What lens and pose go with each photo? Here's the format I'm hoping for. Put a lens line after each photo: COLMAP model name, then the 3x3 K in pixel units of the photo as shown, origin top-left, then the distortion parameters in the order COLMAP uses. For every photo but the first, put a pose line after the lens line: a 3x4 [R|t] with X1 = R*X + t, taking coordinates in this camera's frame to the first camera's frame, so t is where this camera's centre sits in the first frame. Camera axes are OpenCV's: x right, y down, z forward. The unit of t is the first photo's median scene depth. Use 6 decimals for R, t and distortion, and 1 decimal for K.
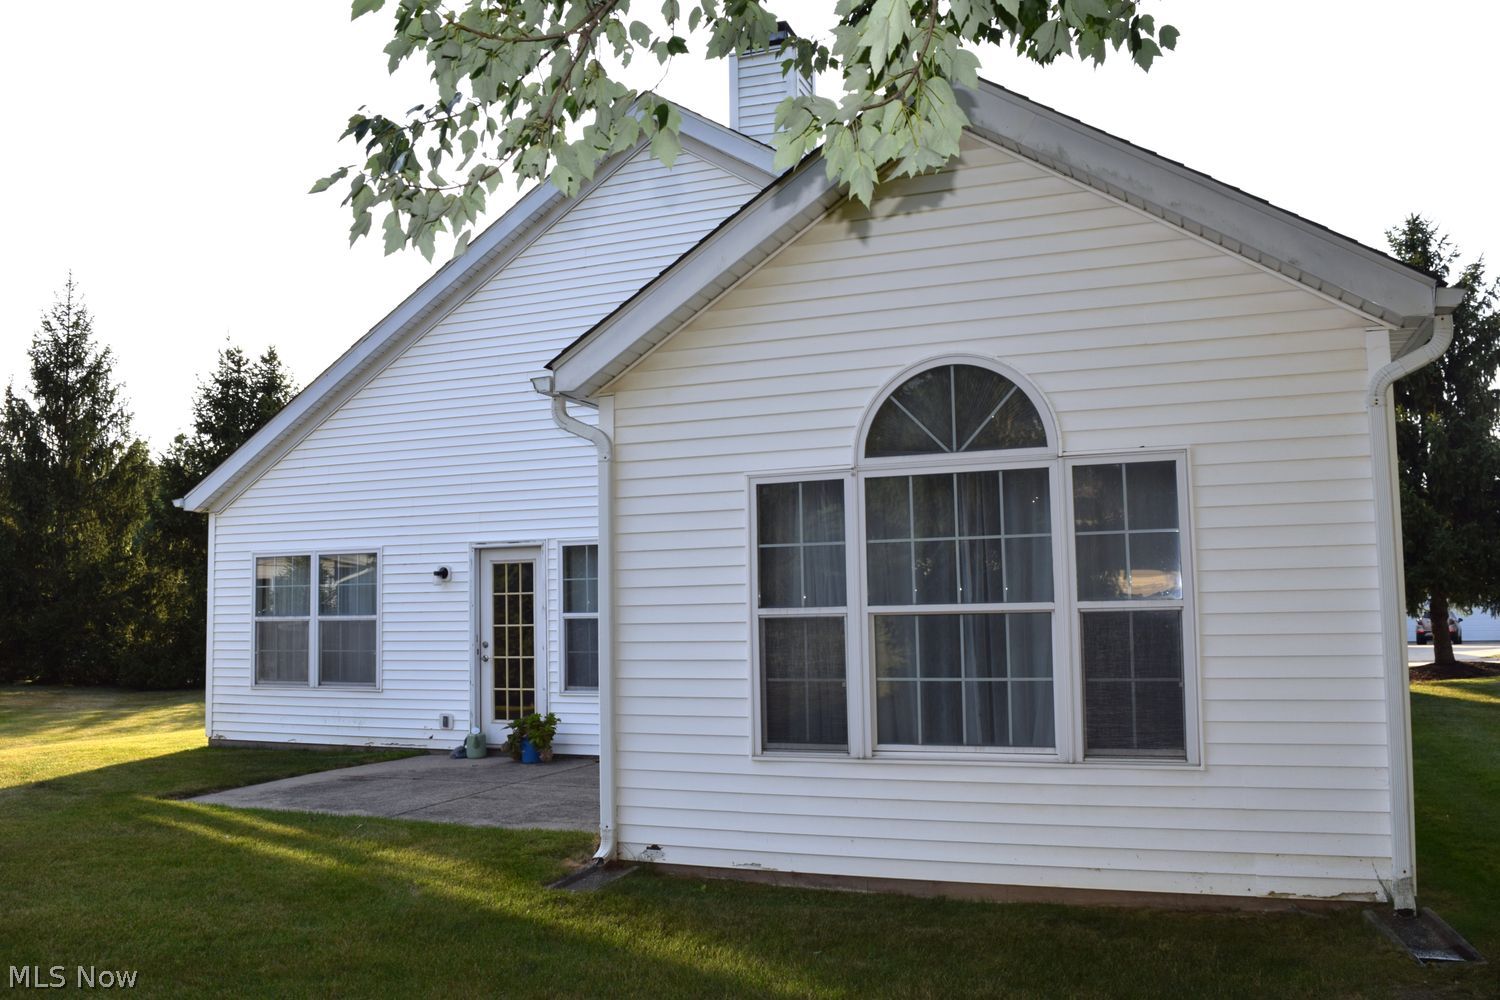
lens RADIAL K [[1187.1, 0, 750.0], [0, 1187.1, 500.0], [0, 0, 1]] dist [-0.083493, 0.000127]
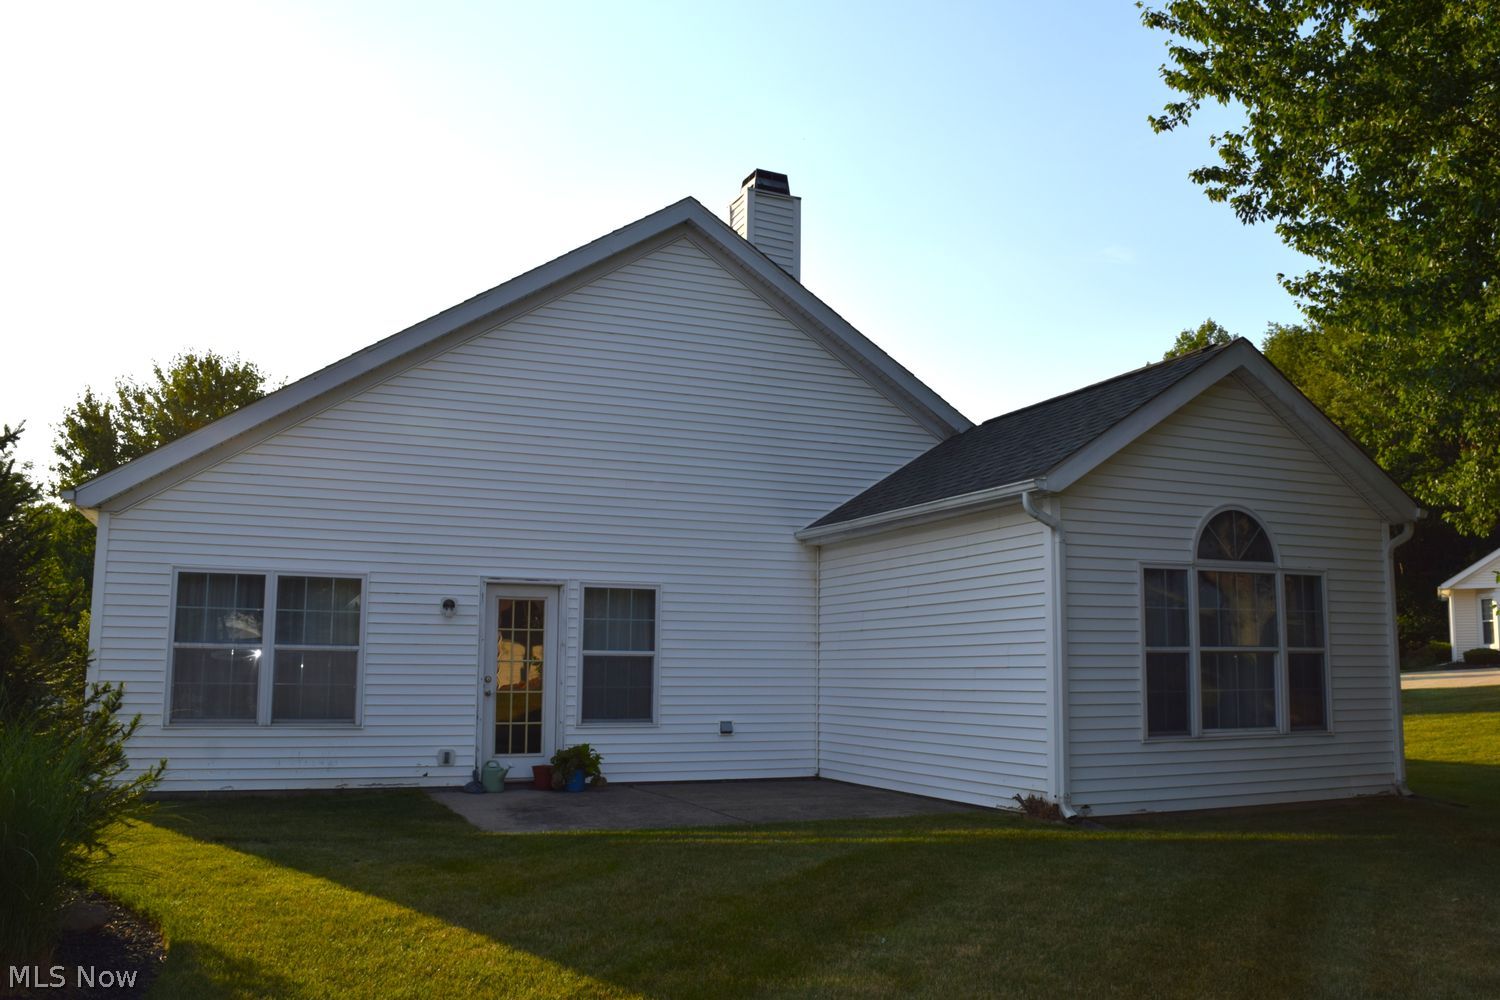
lens RADIAL K [[1187.1, 0, 750.0], [0, 1187.1, 500.0], [0, 0, 1]] dist [-0.083493, 0.000127]
pose [[0.720475, 0.118976, 0.683199, -1.452700], [-0.081990, 0.992877, -0.086442, 0.075168], [-0.688617, 0.006264, 0.725098, 0.223949]]
